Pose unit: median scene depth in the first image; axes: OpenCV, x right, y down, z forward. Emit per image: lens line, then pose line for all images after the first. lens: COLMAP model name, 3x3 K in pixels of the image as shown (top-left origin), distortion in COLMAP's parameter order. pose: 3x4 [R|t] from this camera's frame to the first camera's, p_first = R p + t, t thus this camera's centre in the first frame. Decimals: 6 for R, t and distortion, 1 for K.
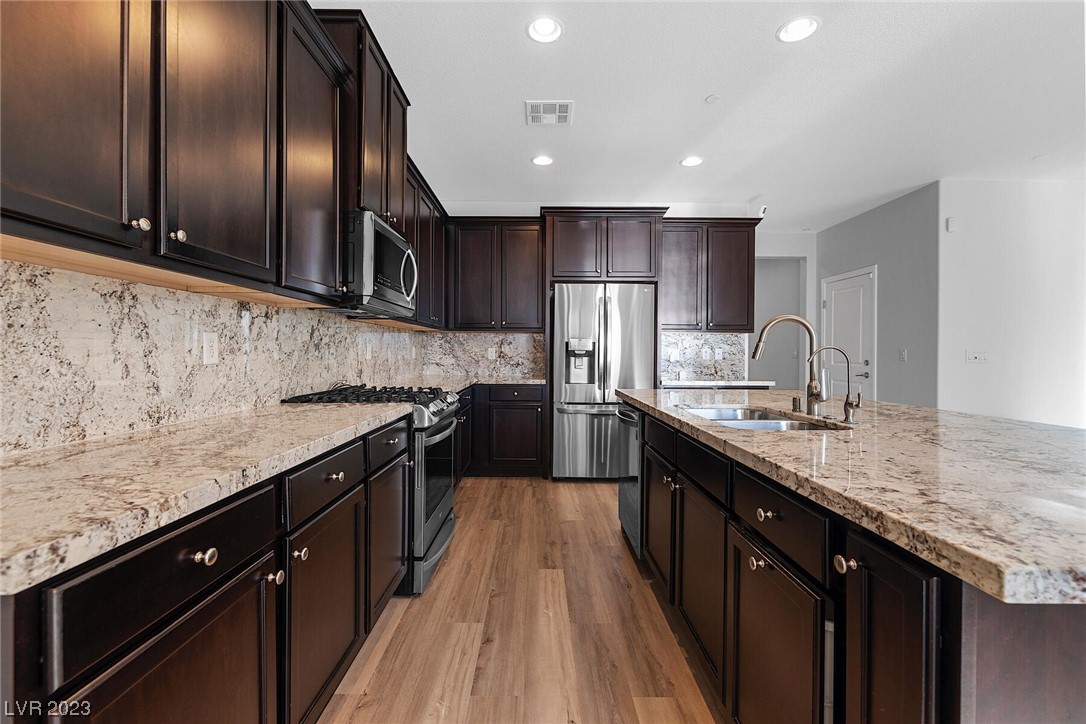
lens RADIAL K [[457.7, 0, 542.4], [0, 457.7, 355.3], [0, 0, 1]] dist [-0.001979, 0.000047]
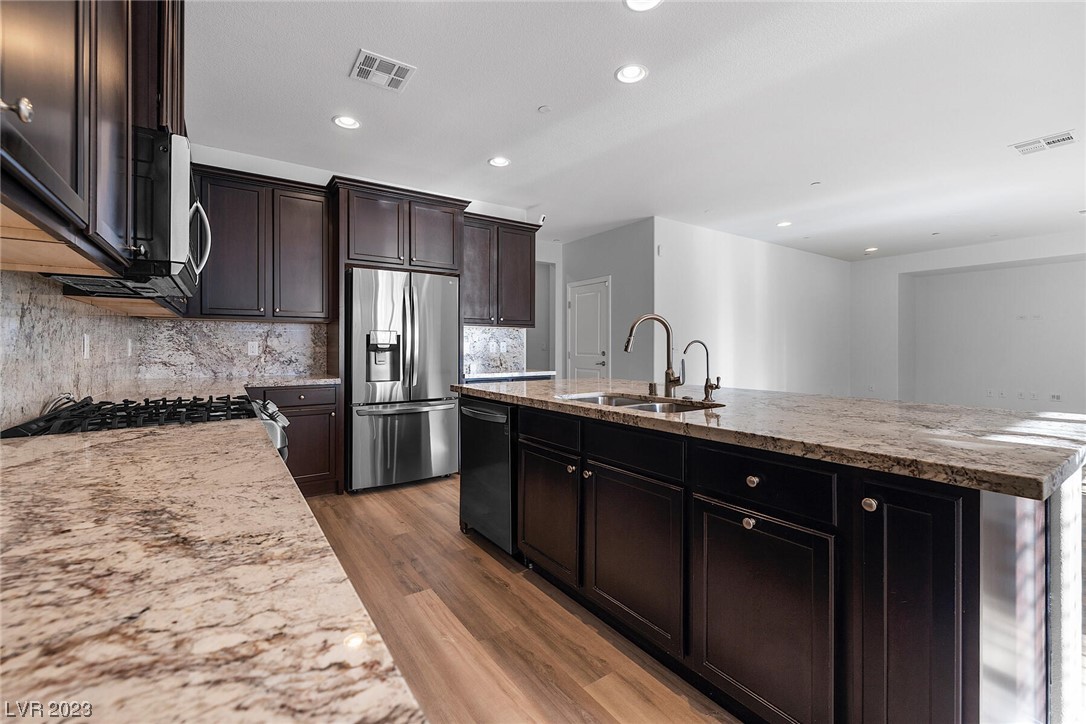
lens RADIAL K [[457.7, 0, 538.9], [0, 457.7, 348.5], [0, 0, 1]] dist [-0.001979, 0.000047]
pose [[0.827643, -0.007838, 0.561201, -0.237198], [0.007973, 0.999966, 0.002207, -0.002394], [-0.561199, 0.002648, 0.827677, 0.116640]]
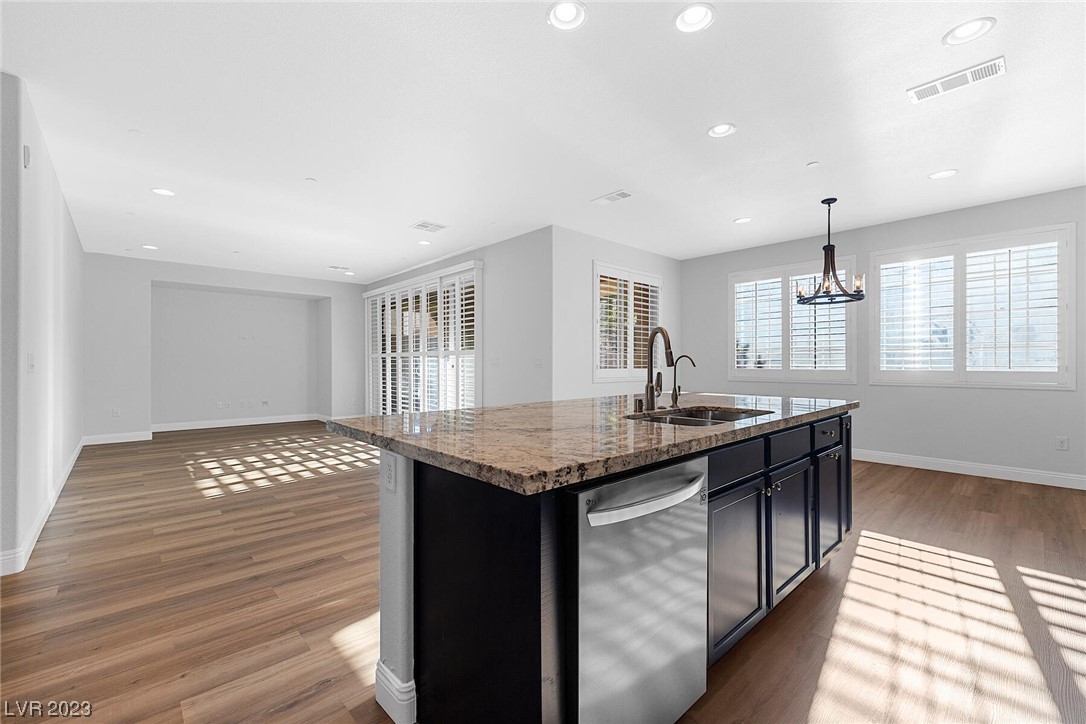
lens RADIAL K [[457.7, 0, 544.4], [0, 457.7, 355.2], [0, 0, 1]] dist [-0.001979, 0.000047]
pose [[-0.672351, 0.006665, 0.740203, -0.086083], [0.001260, 0.999968, -0.007860, -0.005557], [-0.740232, -0.004352, -0.672338, 1.275322]]
